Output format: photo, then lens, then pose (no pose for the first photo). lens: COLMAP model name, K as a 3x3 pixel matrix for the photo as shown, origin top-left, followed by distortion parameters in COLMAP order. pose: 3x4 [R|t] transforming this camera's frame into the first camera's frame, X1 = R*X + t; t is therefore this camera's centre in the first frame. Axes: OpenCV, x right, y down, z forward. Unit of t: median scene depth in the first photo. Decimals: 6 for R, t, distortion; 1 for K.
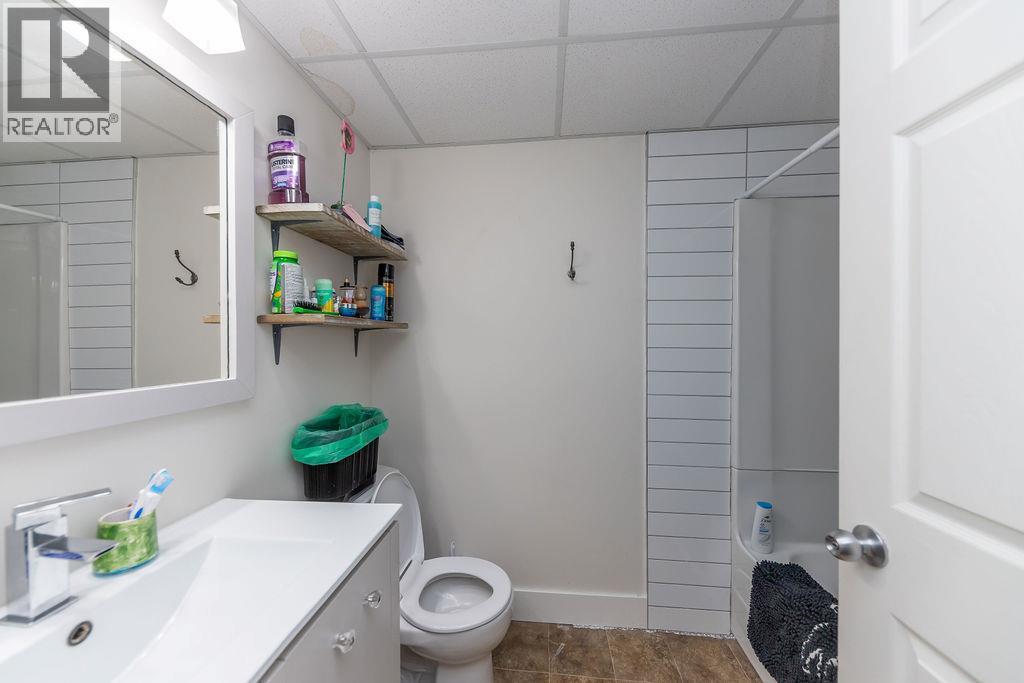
lens RADIAL K [[355.5, 0, 495.4], [0, 355.5, 341.2], [0, 0, 1]] dist [0.018153, -0.006956]
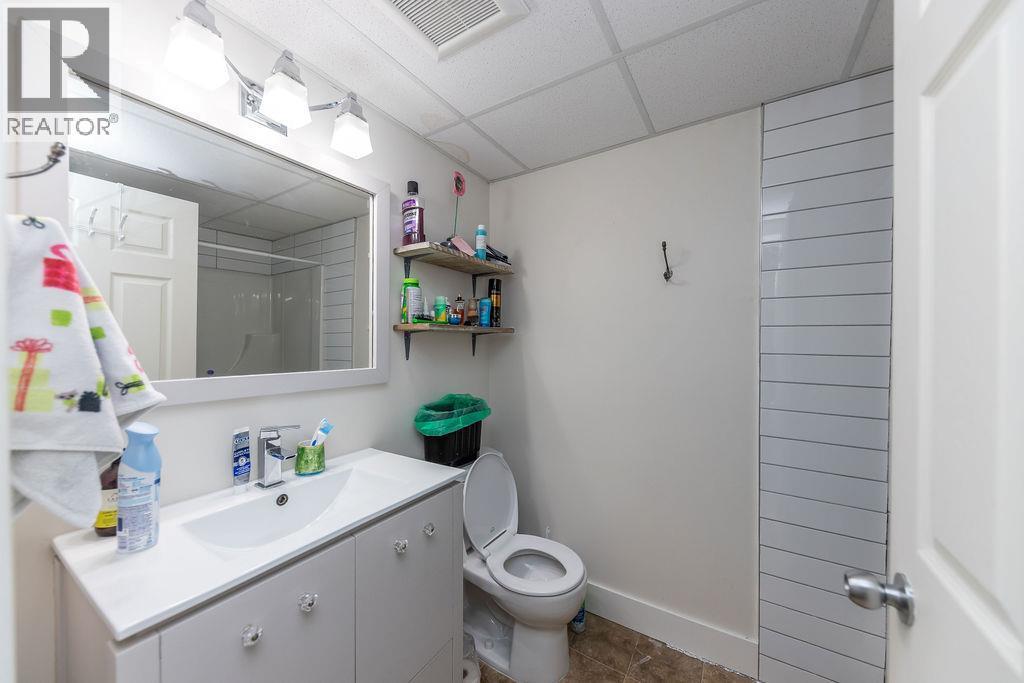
lens RADIAL K [[355.5, 0, 495.4], [0, 355.5, 341.2], [0, 0, 1]] dist [0.018153, -0.006956]
pose [[0.891210, 0.004366, -0.453569, 0.313144], [-0.006838, 0.999969, -0.003810, -0.004781], [0.453539, 0.006497, 0.891213, -0.076332]]
